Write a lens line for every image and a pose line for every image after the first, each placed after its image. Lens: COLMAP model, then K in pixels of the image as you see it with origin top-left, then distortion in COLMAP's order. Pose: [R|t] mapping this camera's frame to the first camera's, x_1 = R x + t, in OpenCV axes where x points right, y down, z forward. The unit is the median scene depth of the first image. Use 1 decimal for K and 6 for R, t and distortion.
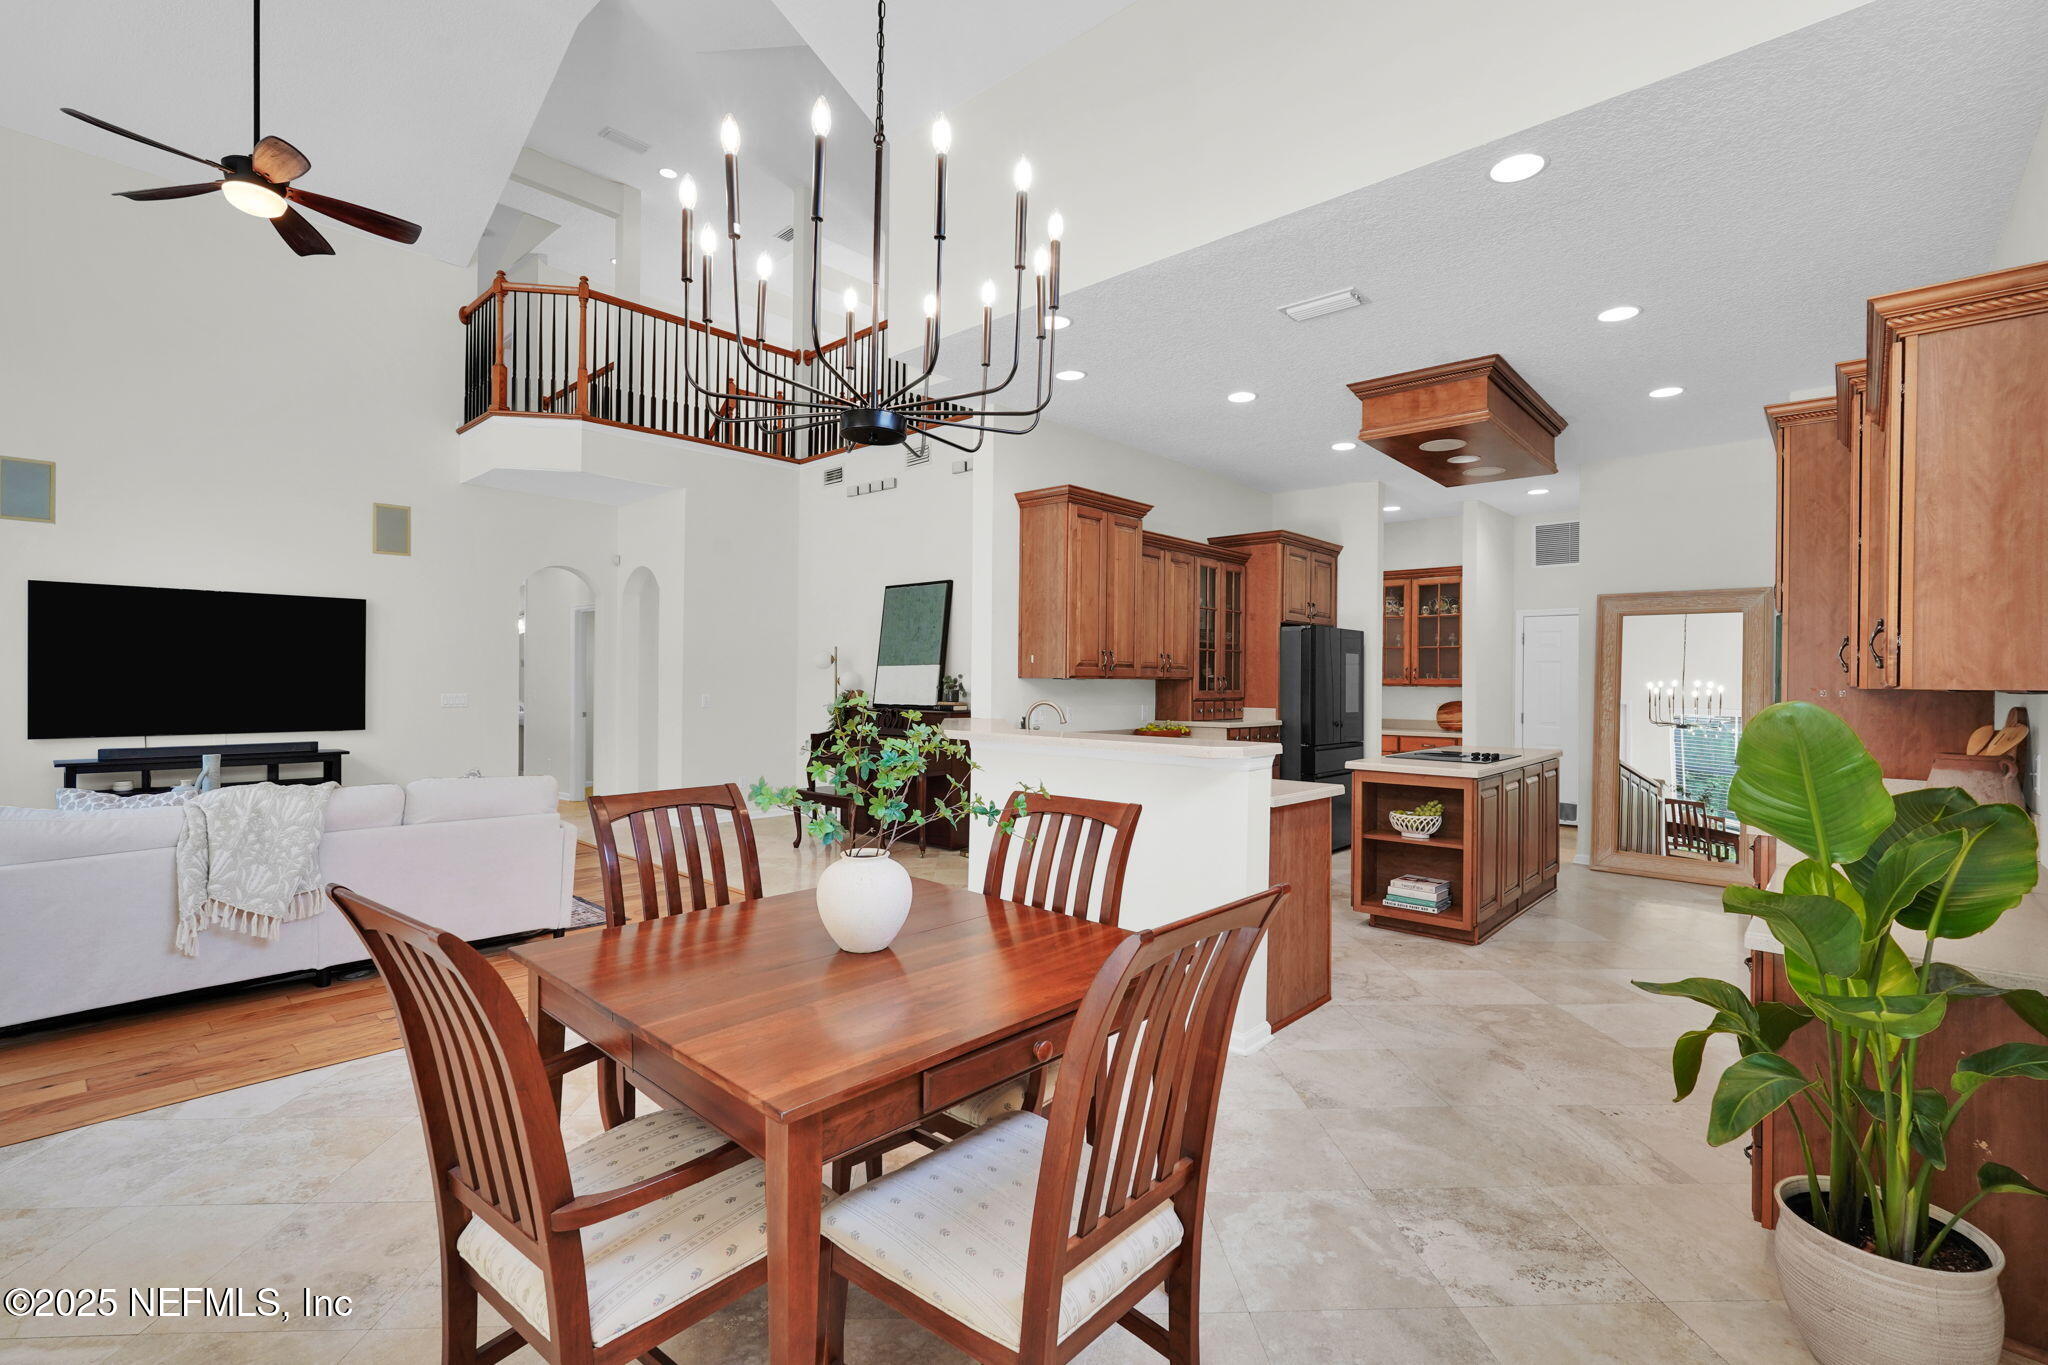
lens RADIAL K [[911.2, 0, 1024.0], [0, 911.2, 682.5], [0, 0, 1]] dist [0.001196, 0.000525]
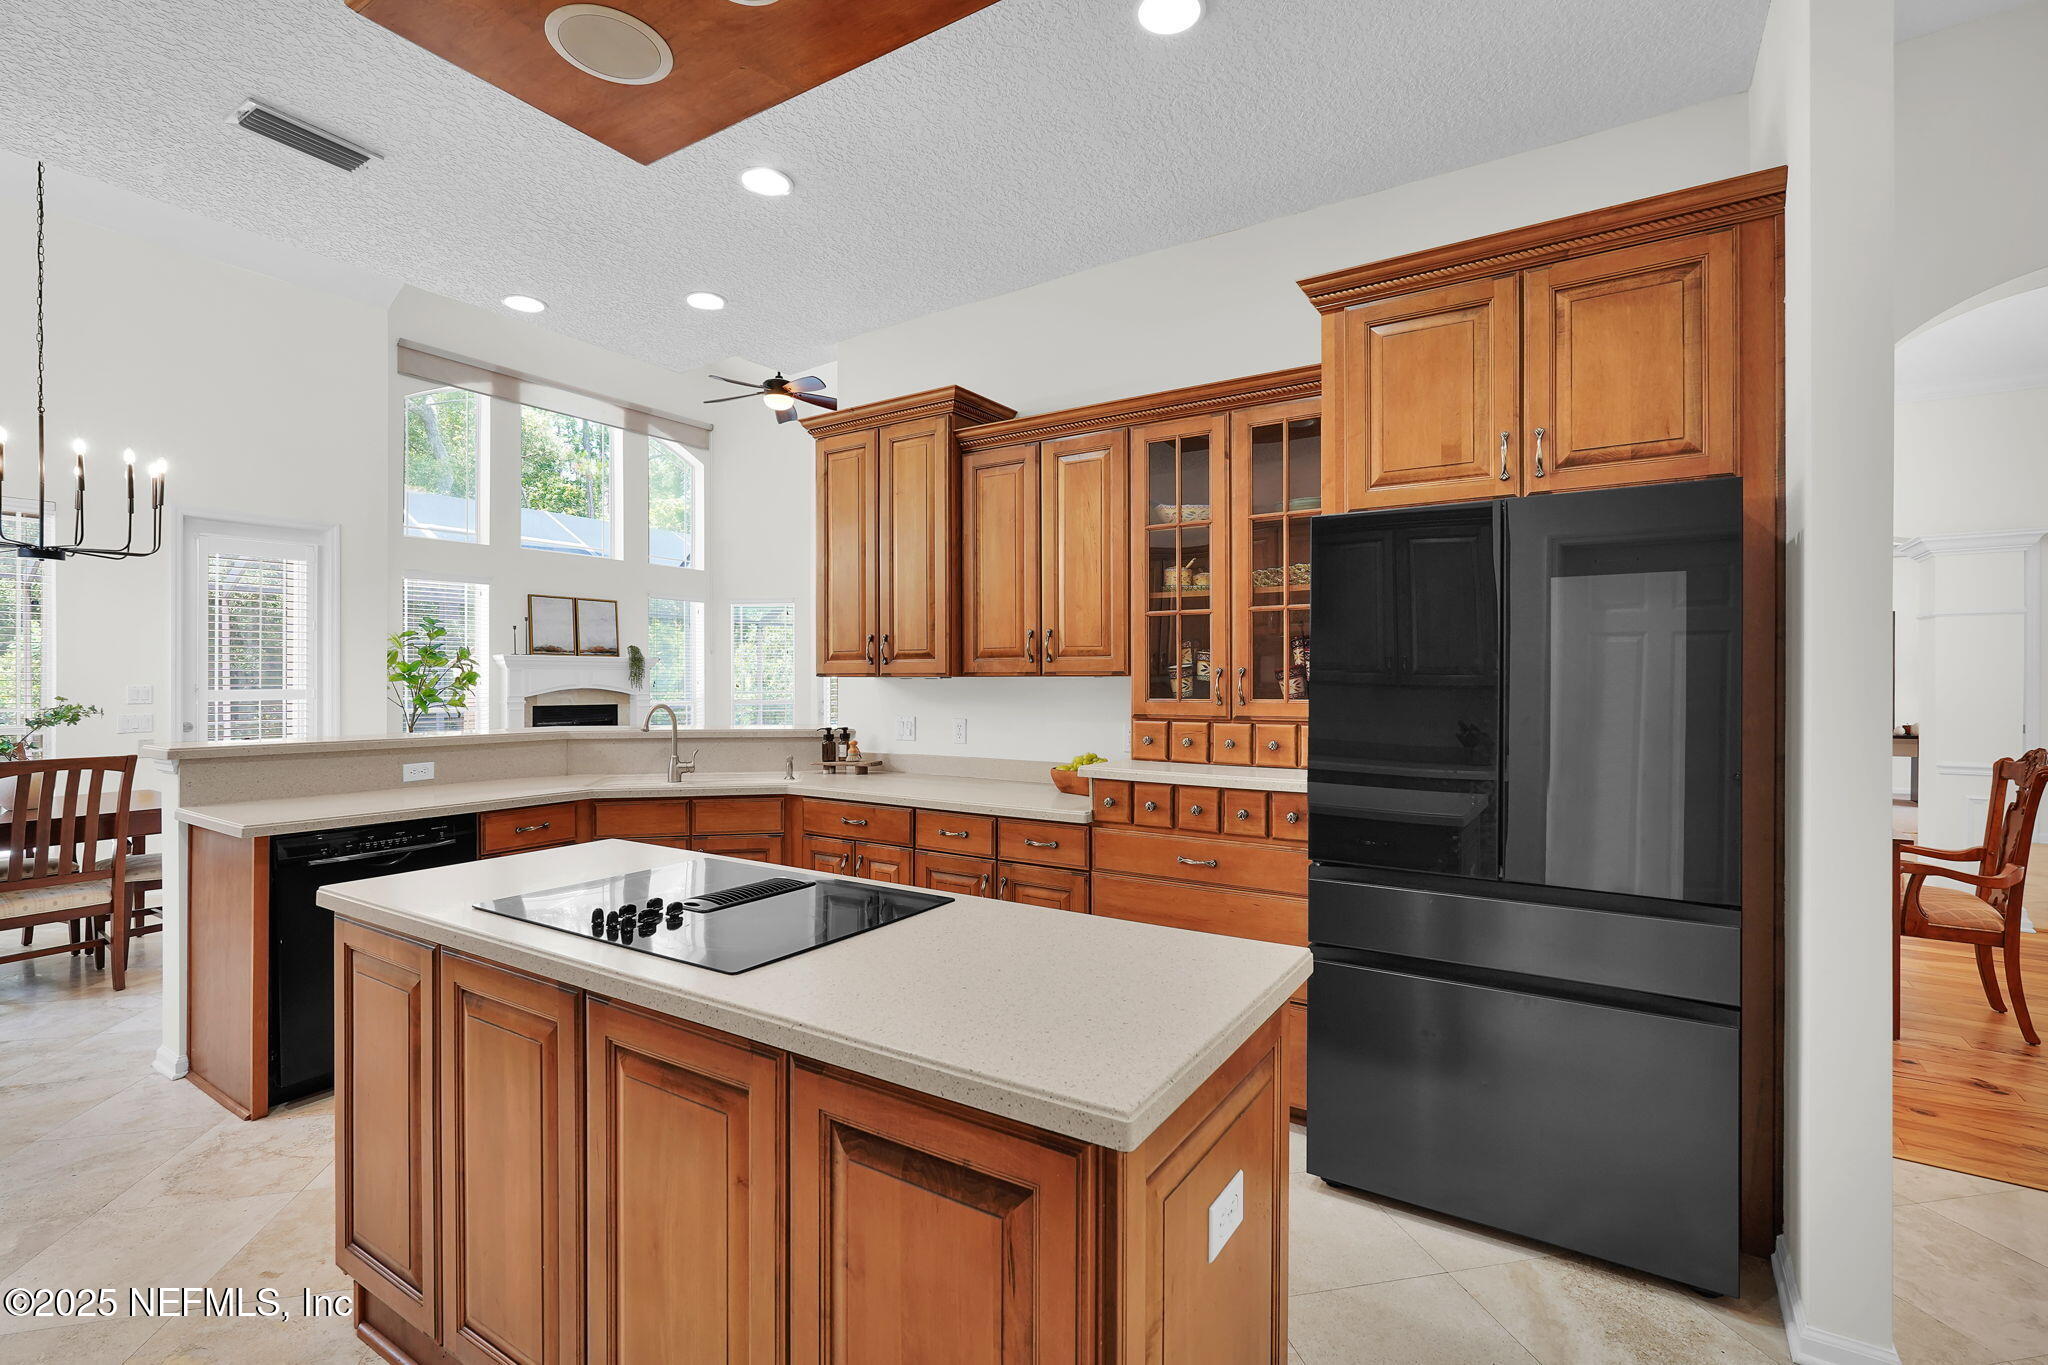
lens RADIAL K [[911.2, 0, 1024.0], [0, 911.2, 682.5], [0, 0, 1]] dist [0.001196, 0.000525]
pose [[0.175642, -0.002537, -0.984451, 0.962169], [-0.007727, 0.999962, -0.003956, 0.003675], [0.984424, 0.008302, 0.175616, 1.235734]]
